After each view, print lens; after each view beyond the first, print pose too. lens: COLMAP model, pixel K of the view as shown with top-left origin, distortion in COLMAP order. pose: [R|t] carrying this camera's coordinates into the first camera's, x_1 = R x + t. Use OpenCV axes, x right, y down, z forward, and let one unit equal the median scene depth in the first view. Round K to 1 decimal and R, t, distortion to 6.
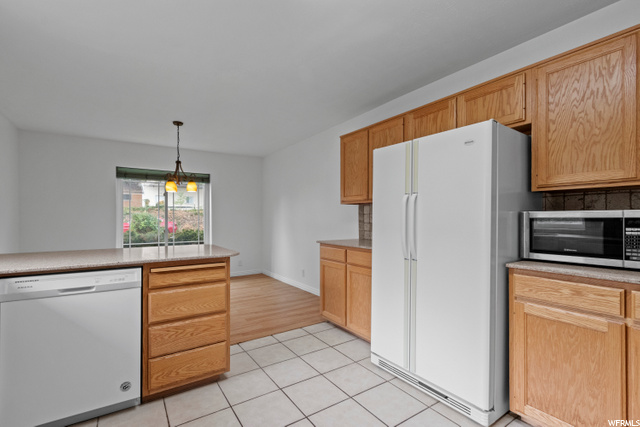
lens RADIAL K [[291.3, 0, 322.4], [0, 291.3, 217.3], [0, 0, 1]] dist [0.008471, -0.002582]
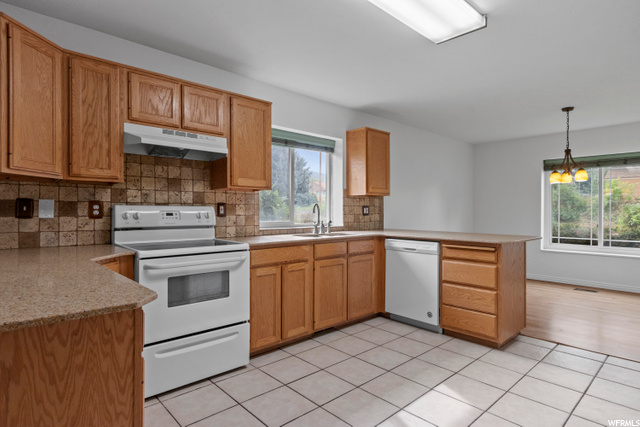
lens RADIAL K [[349.4, 0, 319.9], [0, 349.4, 210.7], [0, 0, 1]] dist [0.005950, -0.000576]
pose [[0.156133, 0.002944, -0.987732, 0.987770], [-0.000432, 0.999996, 0.002912, 0.001027], [0.987736, -0.000028, 0.156134, 0.090524]]
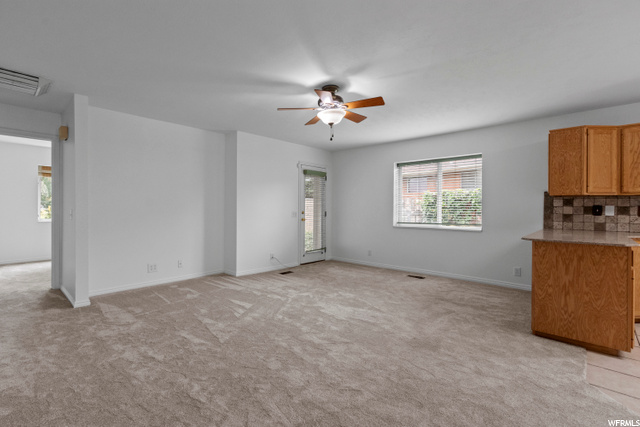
lens RADIAL K [[291.3, 0, 315.6], [0, 291.3, 209.6], [0, 0, 1]] dist [0.008471, -0.002582]
pose [[-0.975390, -0.001879, -0.220481, 1.953964], [-0.001759, 0.999998, -0.000742, -0.003950], [0.220482, -0.000336, -0.975391, 0.803660]]
